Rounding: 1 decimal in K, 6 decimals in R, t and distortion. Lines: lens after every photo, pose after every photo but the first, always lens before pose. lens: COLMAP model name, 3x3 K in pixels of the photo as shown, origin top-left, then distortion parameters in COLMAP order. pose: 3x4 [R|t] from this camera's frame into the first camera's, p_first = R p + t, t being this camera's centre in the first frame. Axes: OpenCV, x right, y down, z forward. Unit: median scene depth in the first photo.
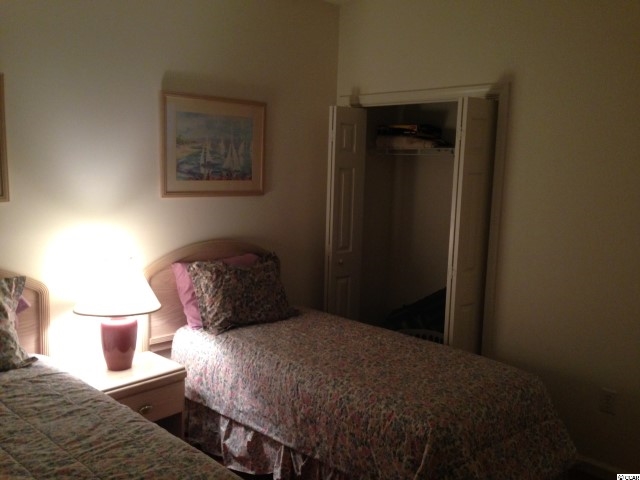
lens RADIAL K [[584.4, 0, 317.9], [0, 584.4, 245.4], [0, 0, 1]] dist [0.035719, 0.000000]
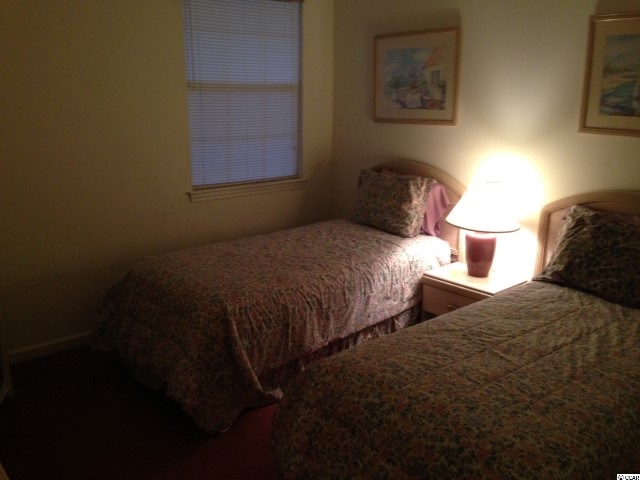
lens RADIAL K [[584.4, 0, 317.7], [0, 584.4, 234.8], [0, 0, 1]] dist [0.035719, 0.000000]
pose [[-0.053358, 0.229530, -0.971838, 0.706426], [-0.153945, 0.959699, 0.235115, -0.081545], [0.986638, 0.162155, -0.015873, 0.622512]]
